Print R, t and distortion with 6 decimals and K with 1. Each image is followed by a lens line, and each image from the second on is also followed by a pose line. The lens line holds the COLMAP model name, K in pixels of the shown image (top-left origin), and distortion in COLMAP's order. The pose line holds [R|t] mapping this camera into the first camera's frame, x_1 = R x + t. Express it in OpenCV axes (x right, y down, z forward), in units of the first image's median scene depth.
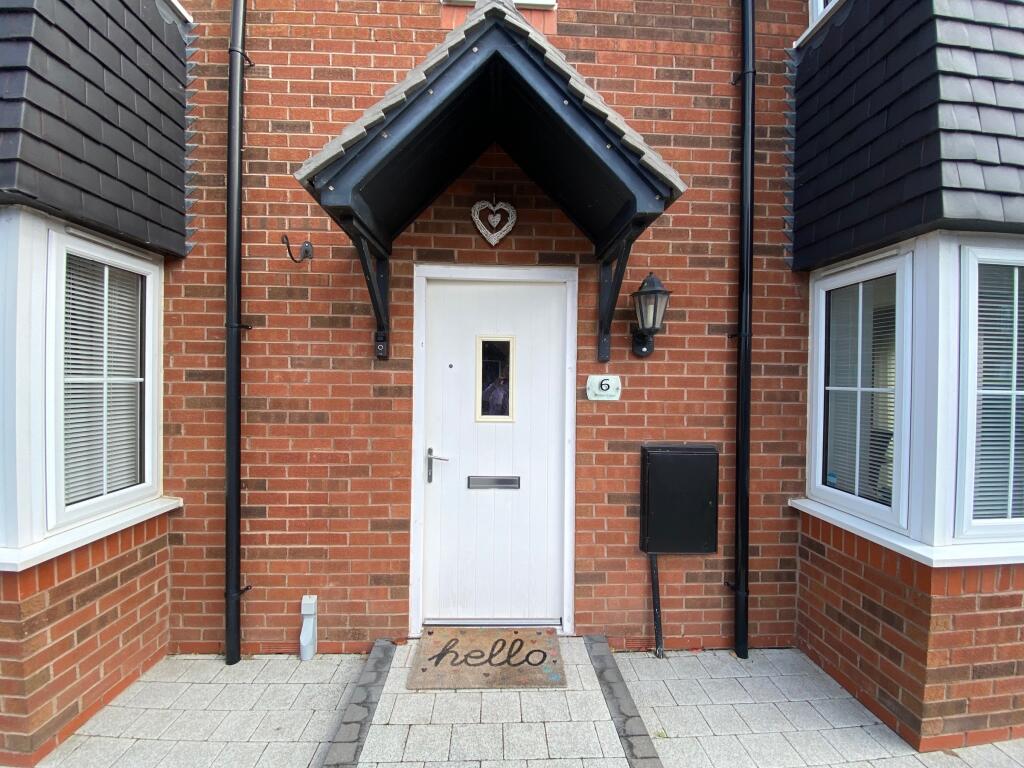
lens RADIAL K [[407.5, 0, 519.3], [0, 407.5, 382.0], [0, 0, 1]] dist [0.017616, -0.022932]
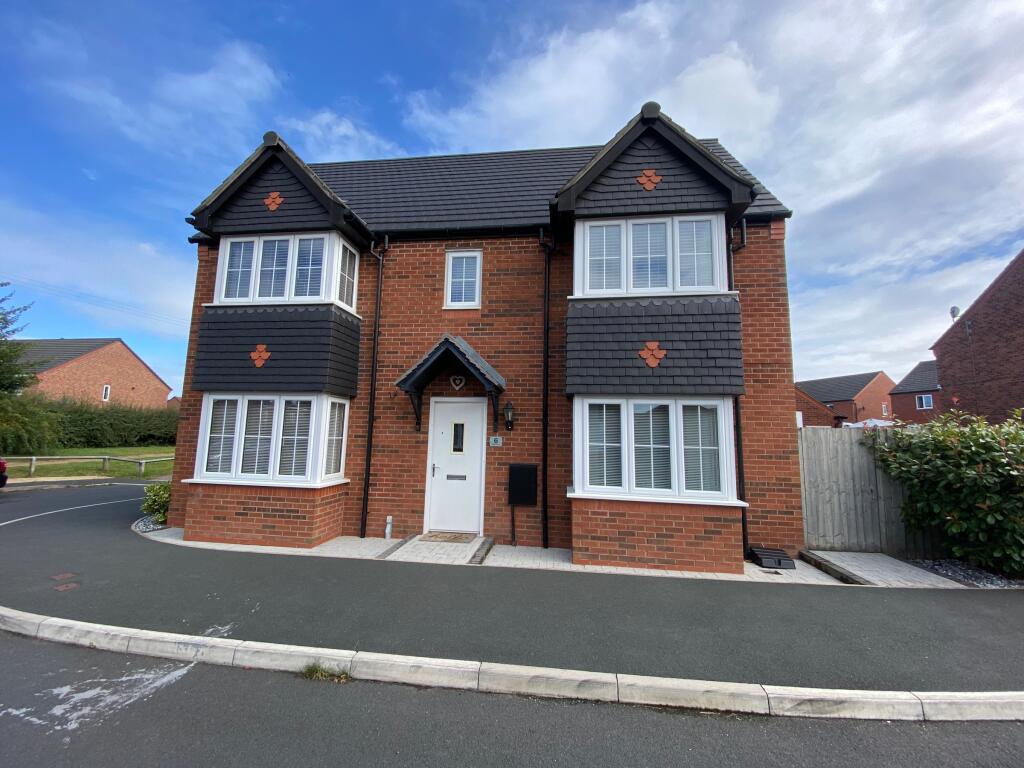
lens RADIAL K [[407.5, 0, 519.3], [0, 407.5, 382.0], [0, 0, 1]] dist [0.017616, -0.022932]
pose [[0.987030, -0.014895, -0.159845, 0.819445], [-0.008386, 0.989543, -0.143991, 0.010753], [0.160318, 0.143464, 0.976584, -1.712797]]
